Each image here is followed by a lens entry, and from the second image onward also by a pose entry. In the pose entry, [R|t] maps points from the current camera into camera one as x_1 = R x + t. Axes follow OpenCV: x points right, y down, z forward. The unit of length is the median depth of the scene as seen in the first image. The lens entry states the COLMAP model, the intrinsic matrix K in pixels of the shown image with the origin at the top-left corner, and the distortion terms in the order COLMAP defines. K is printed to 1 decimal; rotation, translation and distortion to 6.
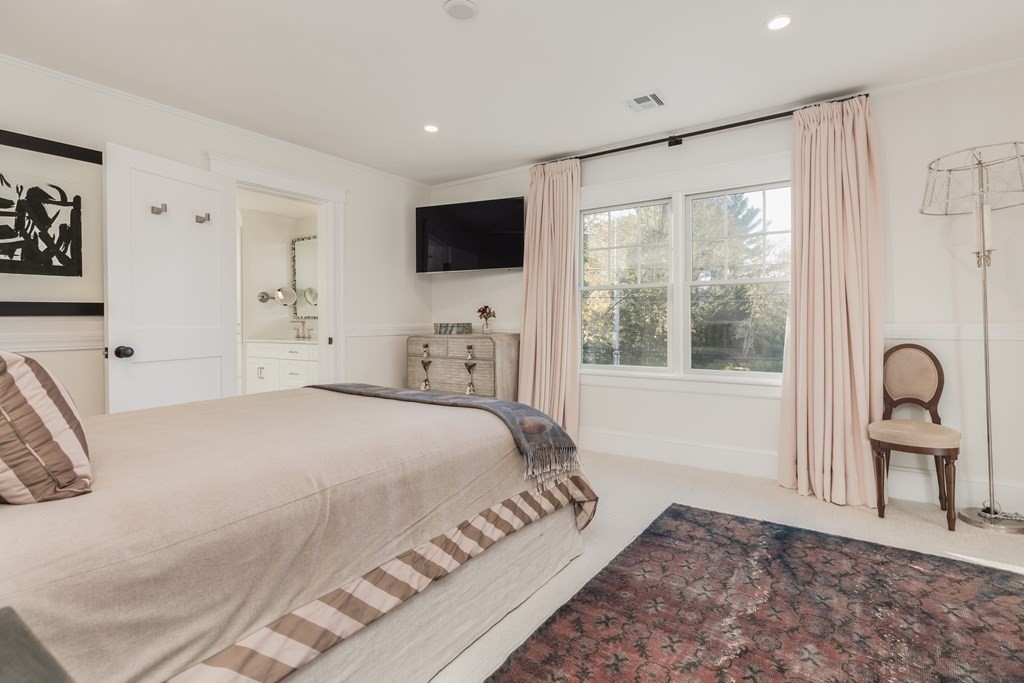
lens RADIAL K [[472.9, 0, 511.0], [0, 472.9, 326.3], [0, 0, 1]] dist [0.000238, -0.000522]
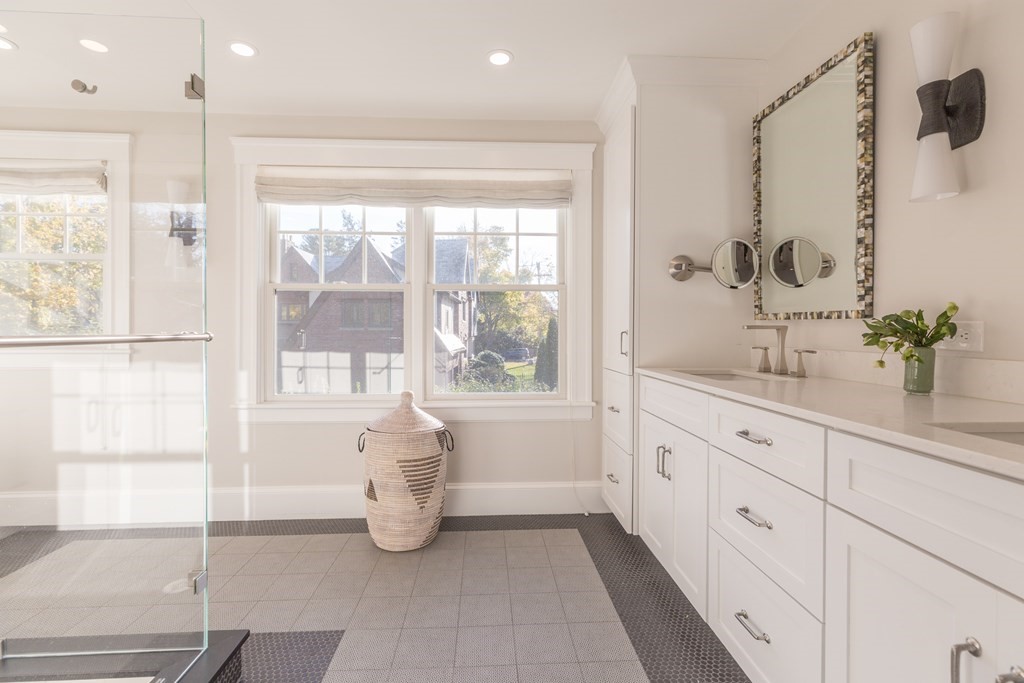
lens RADIAL K [[472.9, 0, 511.0], [0, 472.9, 326.3], [0, 0, 1]] dist [0.000238, -0.000522]
pose [[0.618868, 0.010795, -0.785421, -0.282876], [-0.014436, 0.999893, 0.002368, -0.008459], [0.785363, 0.009873, 0.618957, 0.612572]]
